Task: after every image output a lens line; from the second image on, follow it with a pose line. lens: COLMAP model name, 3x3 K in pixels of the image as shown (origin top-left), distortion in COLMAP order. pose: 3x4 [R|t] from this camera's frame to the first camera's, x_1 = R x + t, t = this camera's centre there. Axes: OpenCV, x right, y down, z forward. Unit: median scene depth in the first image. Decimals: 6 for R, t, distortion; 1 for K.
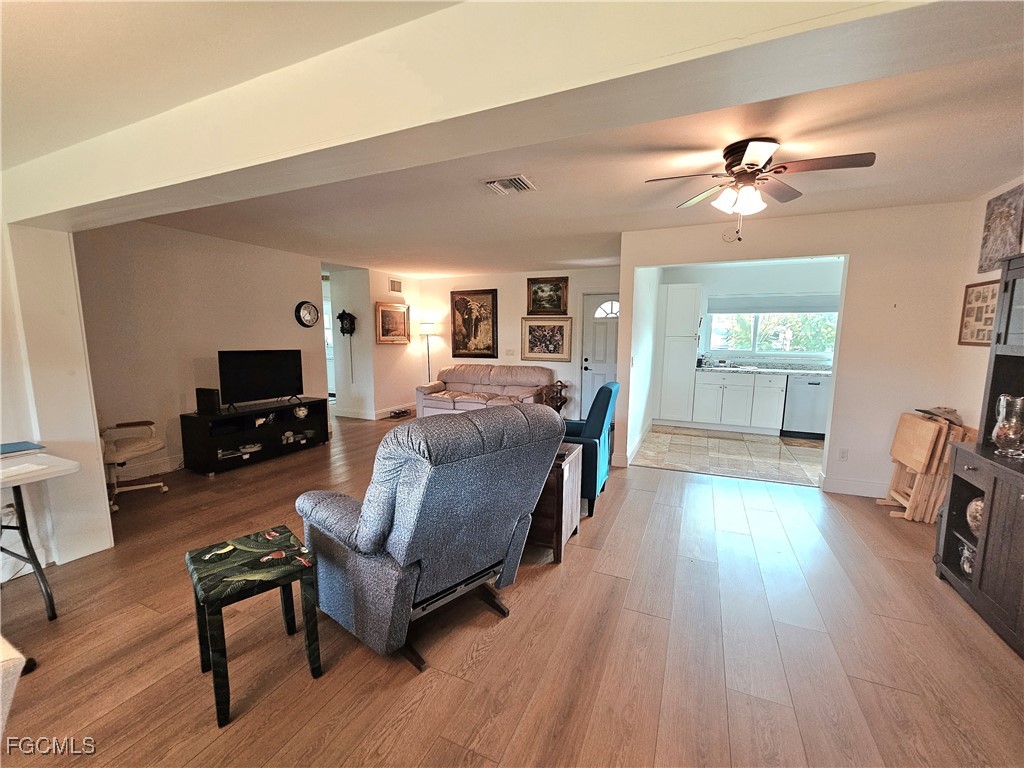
lens RADIAL K [[419.9, 0, 516.3], [0, 419.9, 394.7], [0, 0, 1]] dist [0.000218, 0.000433]
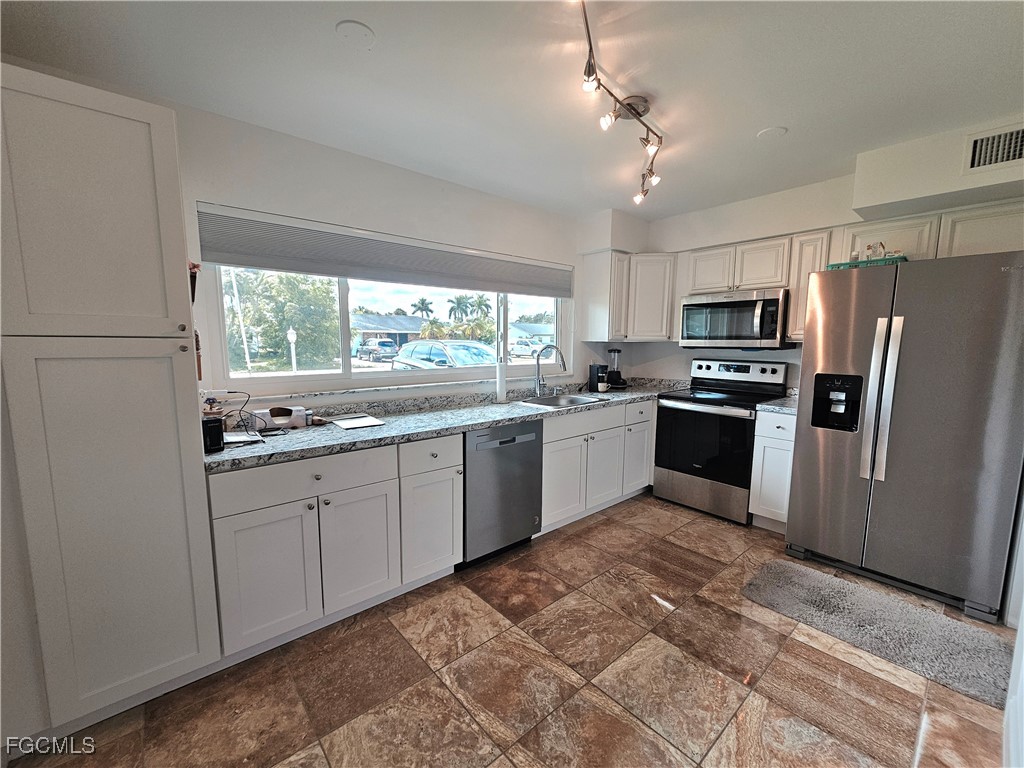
lens RADIAL K [[419.9, 0, 514.7], [0, 419.9, 395.3], [0, 0, 1]] dist [0.000218, 0.000433]
pose [[0.426487, -0.122998, 0.896092, 0.295085], [0.123592, 0.989343, 0.076975, -0.102456], [-0.896010, 0.077921, 0.437144, 0.743125]]
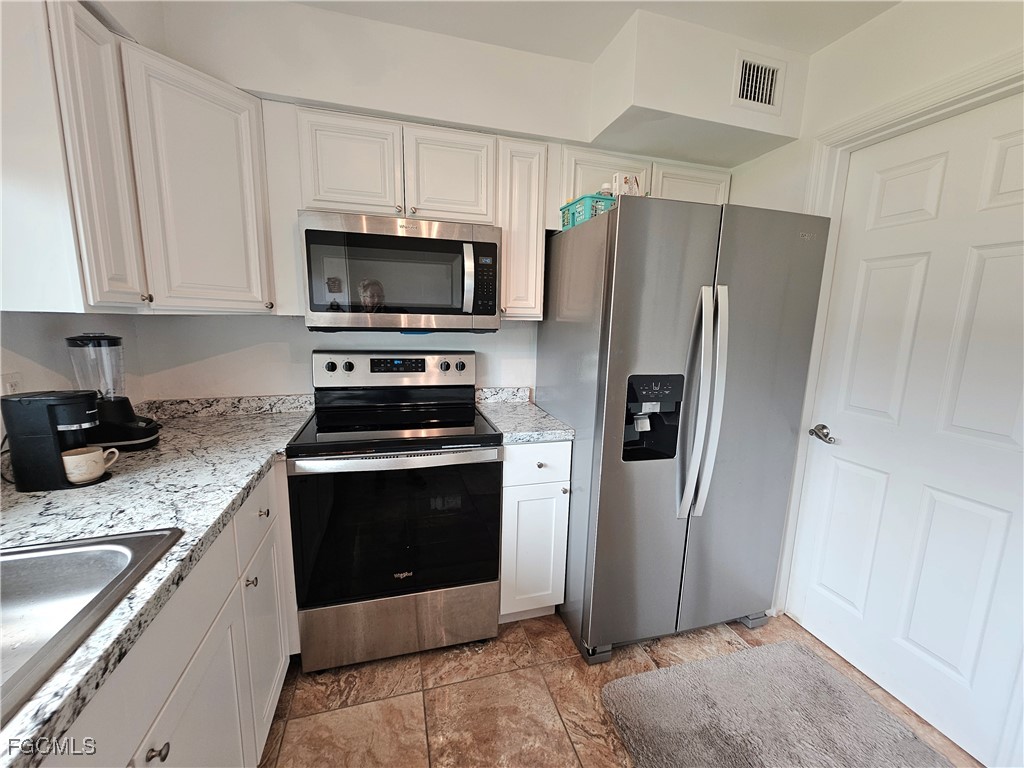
lens RADIAL K [[419.9, 0, 515.4], [0, 419.9, 393.4], [0, 0, 1]] dist [0.000218, 0.000433]
pose [[-0.644158, -0.151121, 0.749815, 0.654709], [0.080490, 0.961453, 0.262924, -0.115122], [-0.760645, 0.229717, -0.607164, 0.859546]]
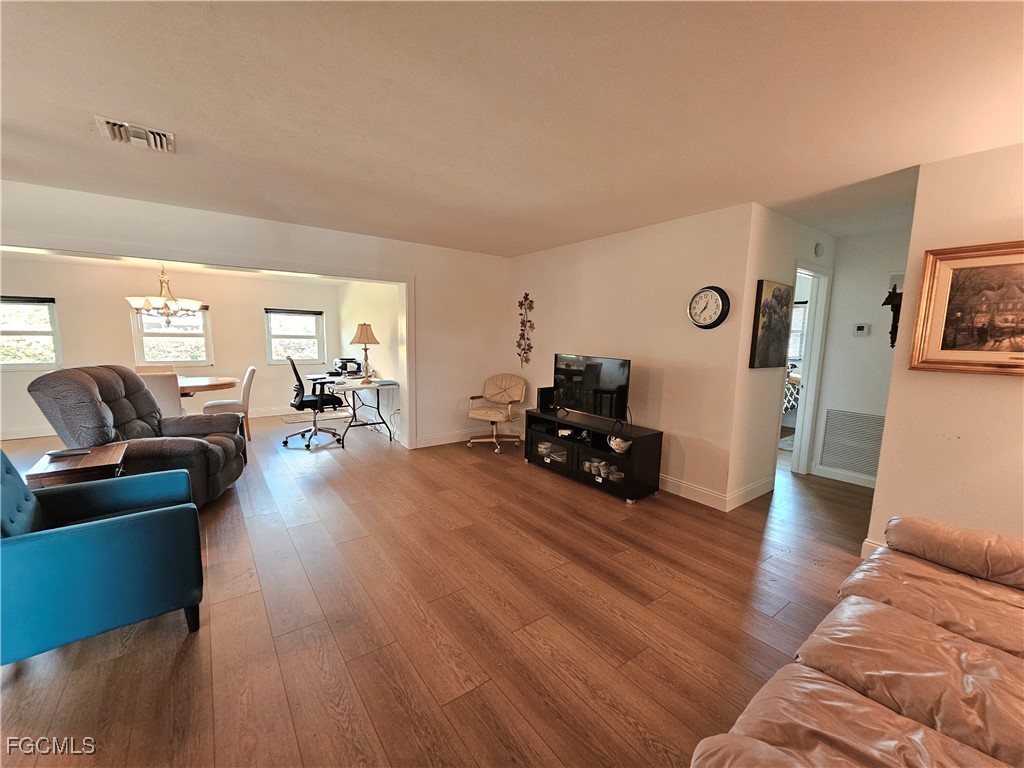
lens RADIAL K [[419.9, 0, 513.9], [0, 419.9, 393.1], [0, 0, 1]] dist [0.000218, 0.000433]
pose [[-0.494031, 0.101314, -0.863521, 0.175440], [-0.143006, 0.970192, 0.195645, -0.141051], [0.857603, 0.220143, -0.464816, 1.010056]]
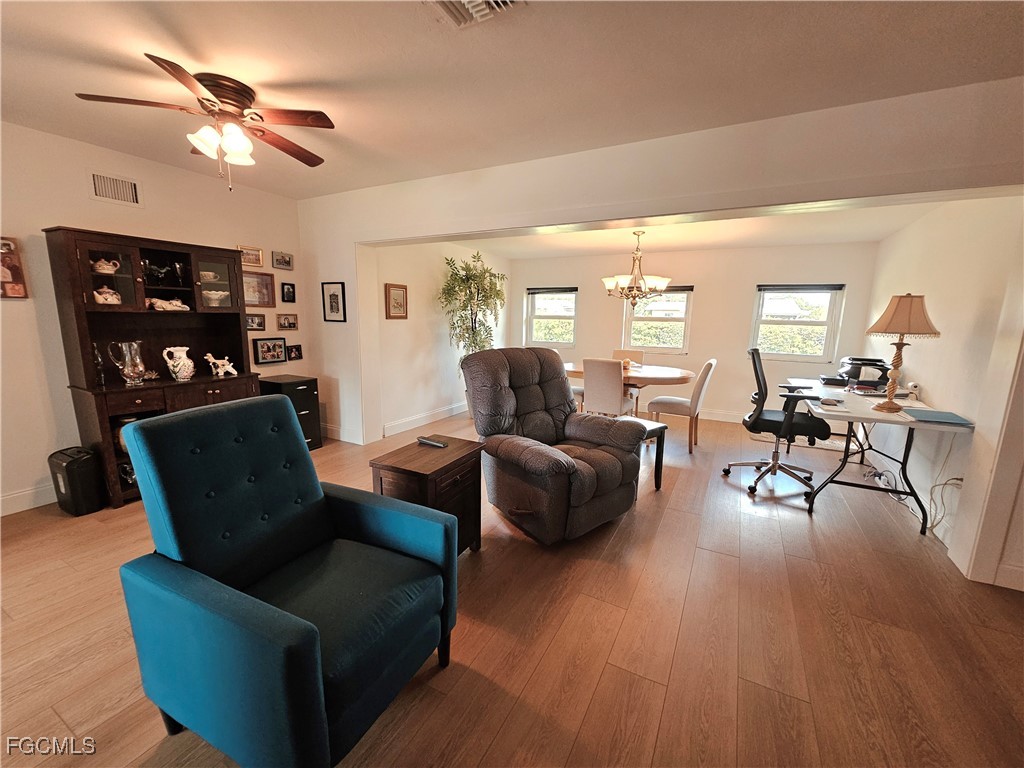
lens RADIAL K [[419.9, 0, 517.4], [0, 419.9, 391.1], [0, 0, 1]] dist [0.000218, 0.000433]
pose [[-0.997117, -0.037307, 0.066080, -0.062339], [-0.014764, 0.949538, 0.313305, -0.101839], [-0.074433, 0.311426, -0.947351, 0.788263]]
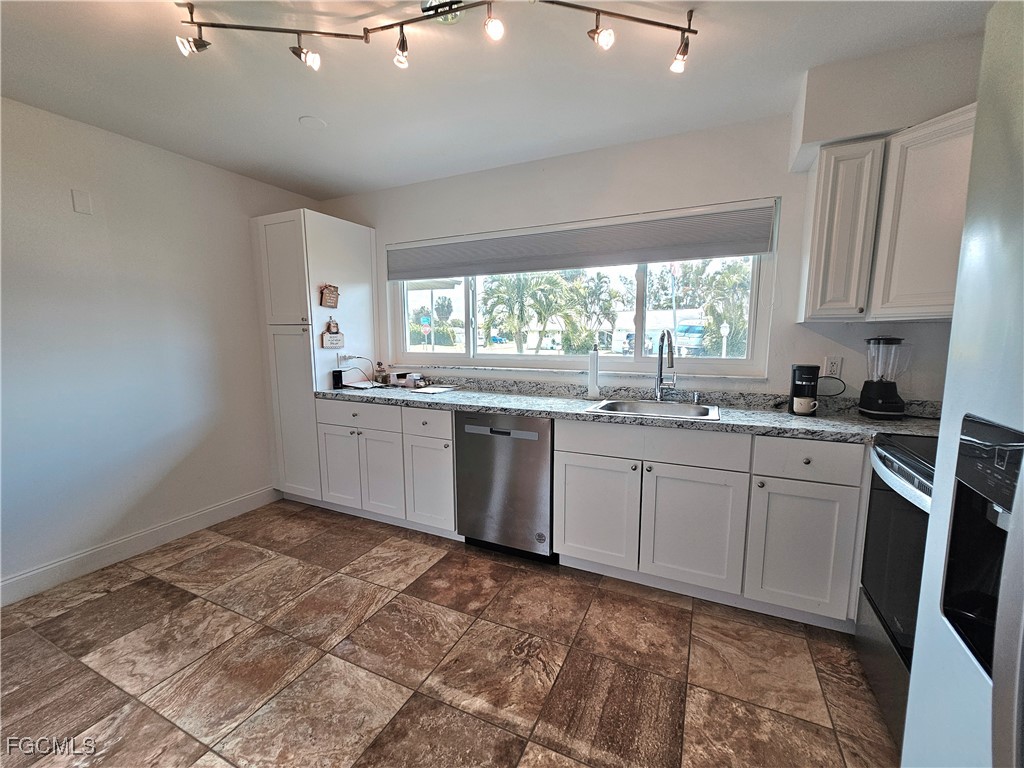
lens RADIAL K [[419.9, 0, 518.8], [0, 419.9, 394.1], [0, 0, 1]] dist [0.000218, 0.000433]
pose [[0.999716, -0.003945, -0.023487, 0.691074], [0.003912, 0.999991, -0.001439, -0.059815], [0.023493, 0.001347, 0.999723, 0.548260]]
